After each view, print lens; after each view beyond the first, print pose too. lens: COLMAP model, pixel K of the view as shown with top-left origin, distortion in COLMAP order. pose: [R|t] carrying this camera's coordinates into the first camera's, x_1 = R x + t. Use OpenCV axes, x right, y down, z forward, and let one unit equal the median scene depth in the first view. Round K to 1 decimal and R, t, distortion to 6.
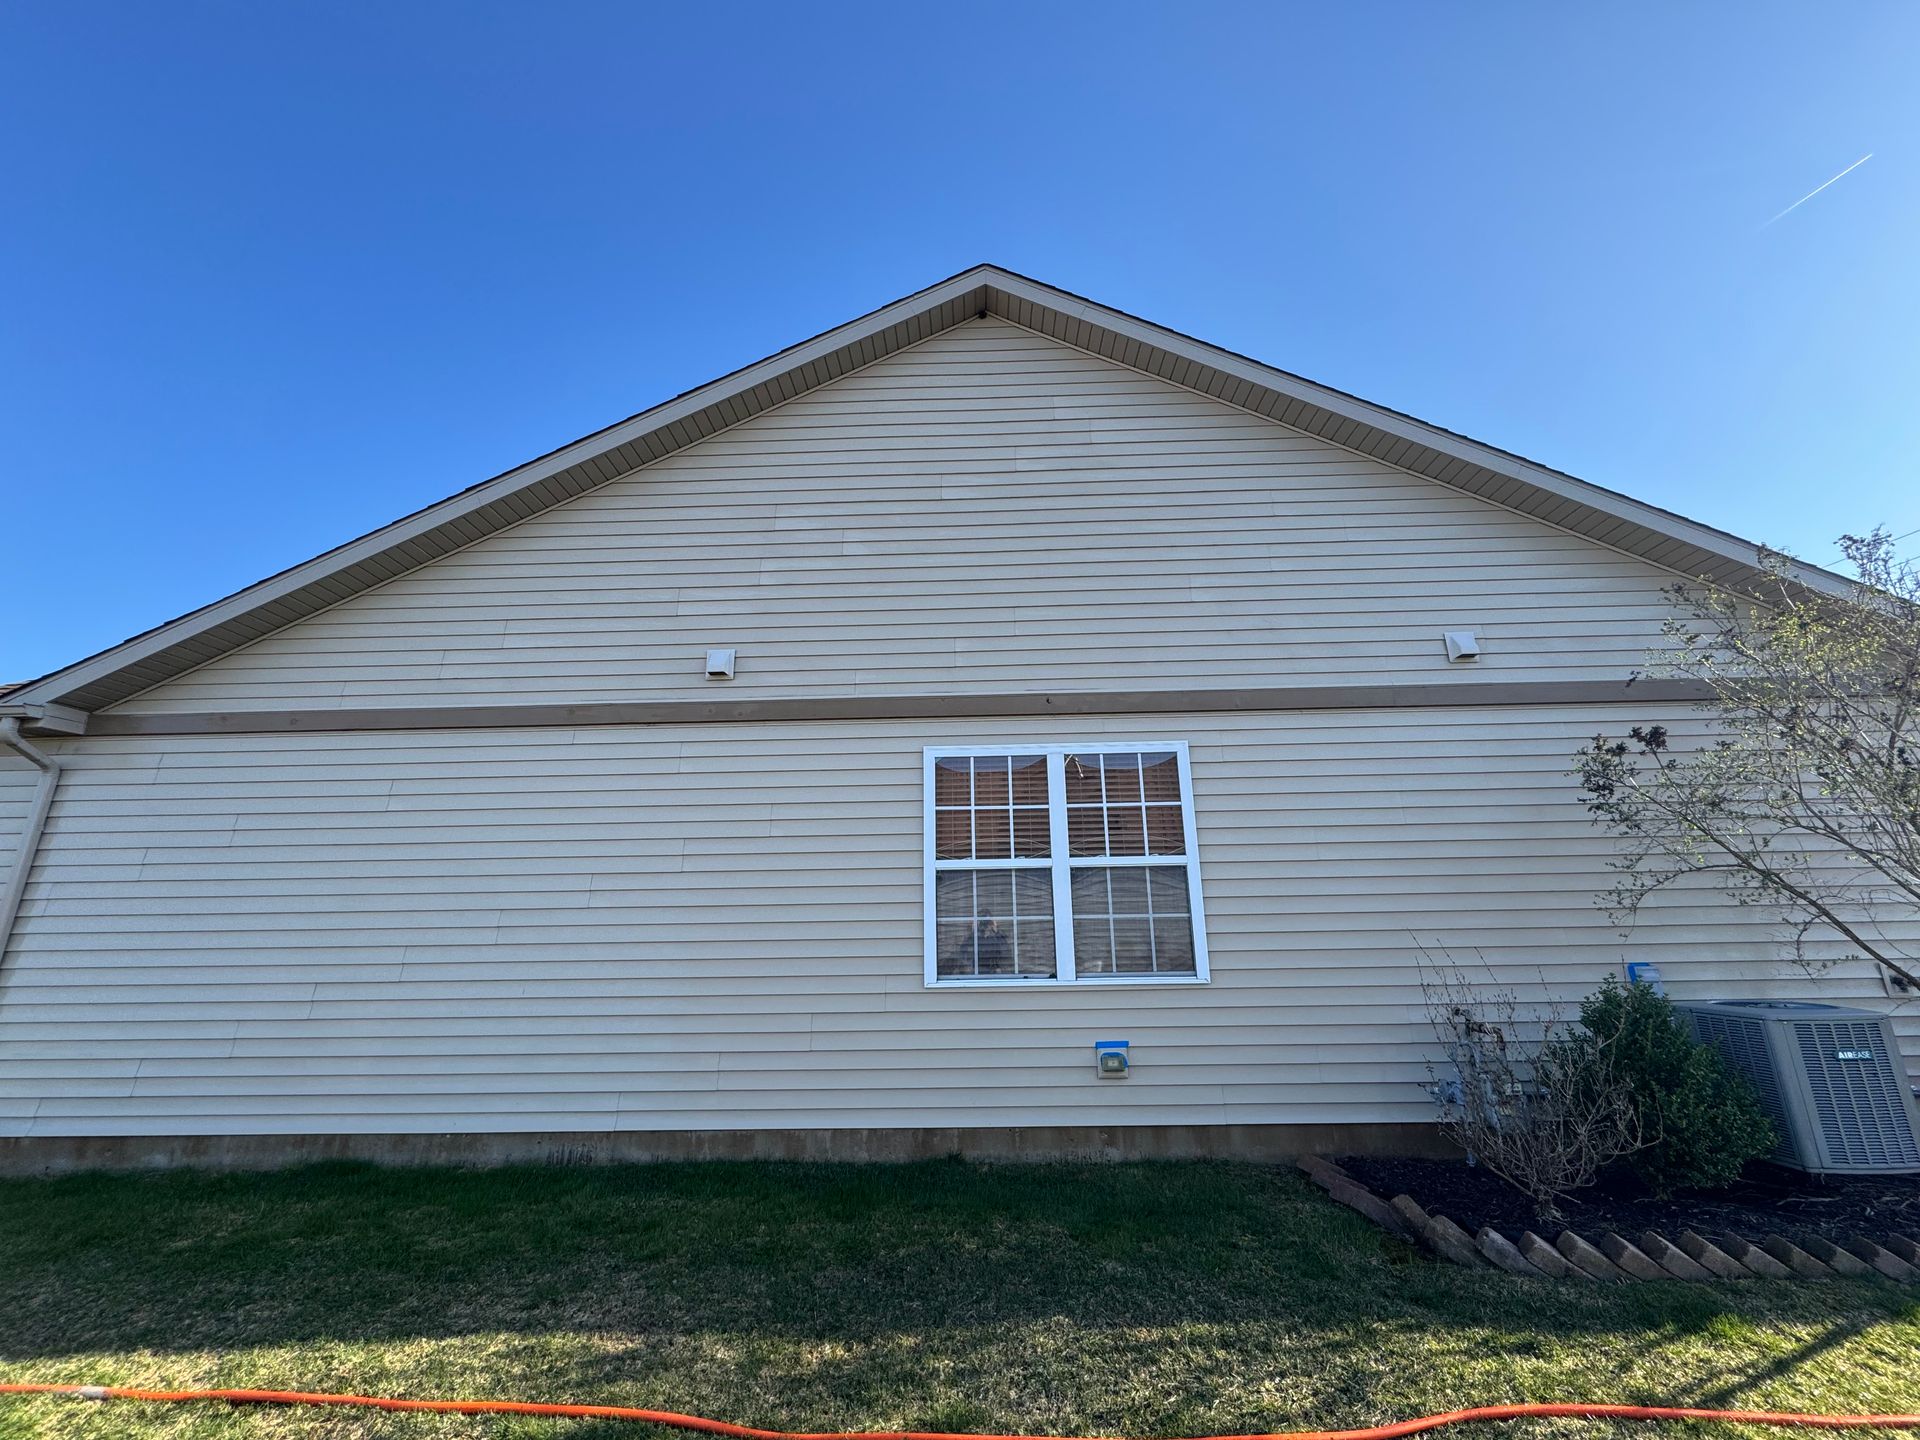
lens RADIAL K [[771.8, 0, 959.9], [0, 771.8, 729.1], [0, 0, 1]] dist [-0.004041, -0.001090]
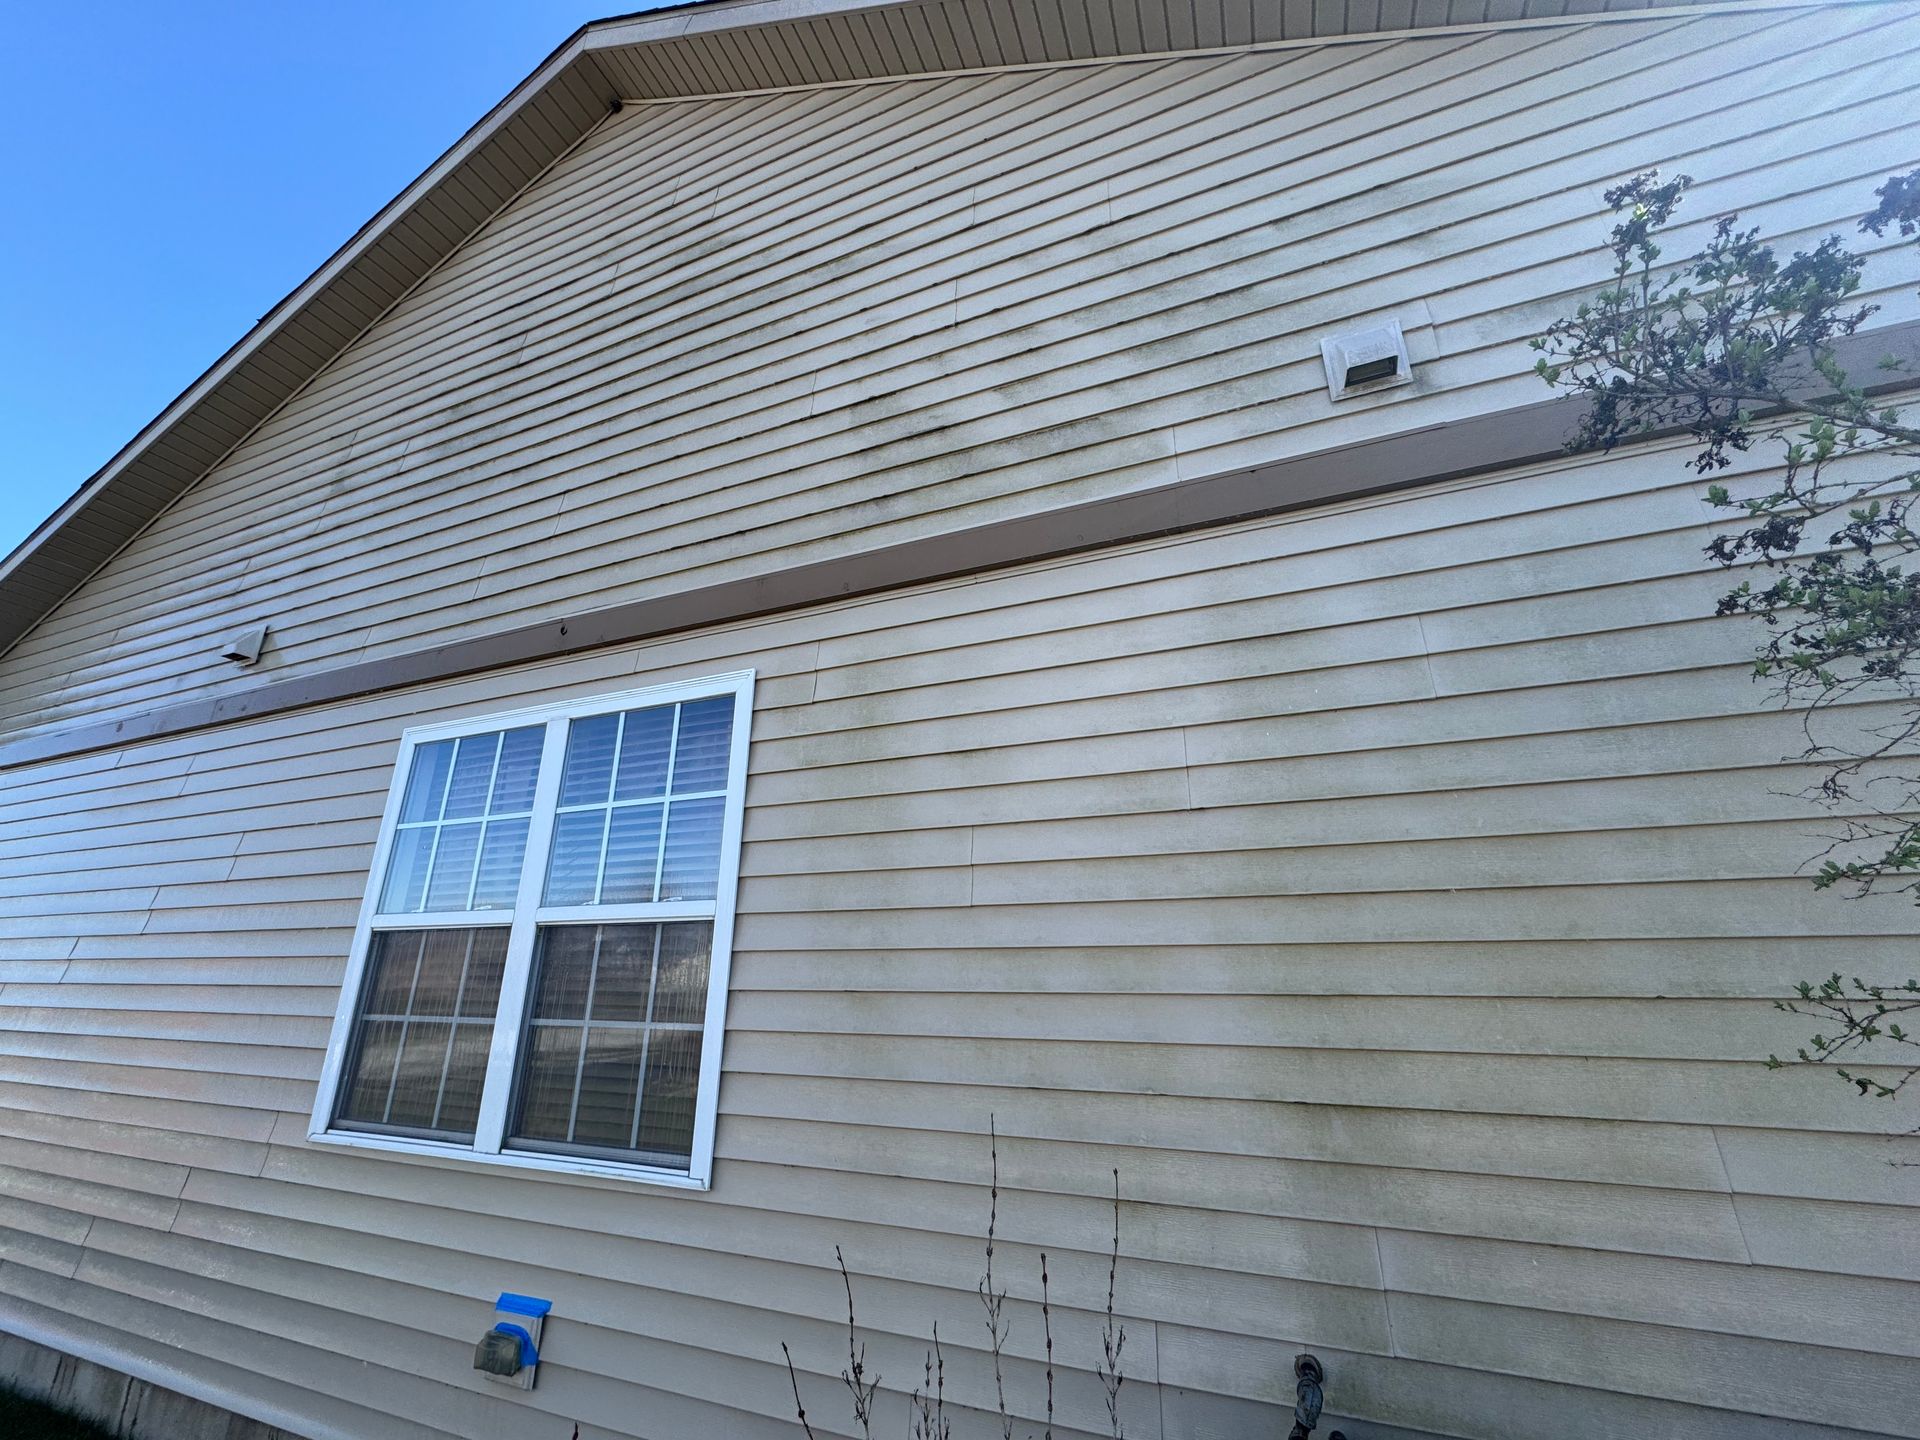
lens RADIAL K [[771.8, 0, 959.0], [0, 771.8, 707.2], [0, 0, 1]] dist [-0.004041, -0.001090]
pose [[0.933247, -0.103666, -0.343952, 0.631373], [0.084562, 0.993947, -0.070130, 0.092753], [0.349140, 0.036363, 0.936365, 0.613080]]
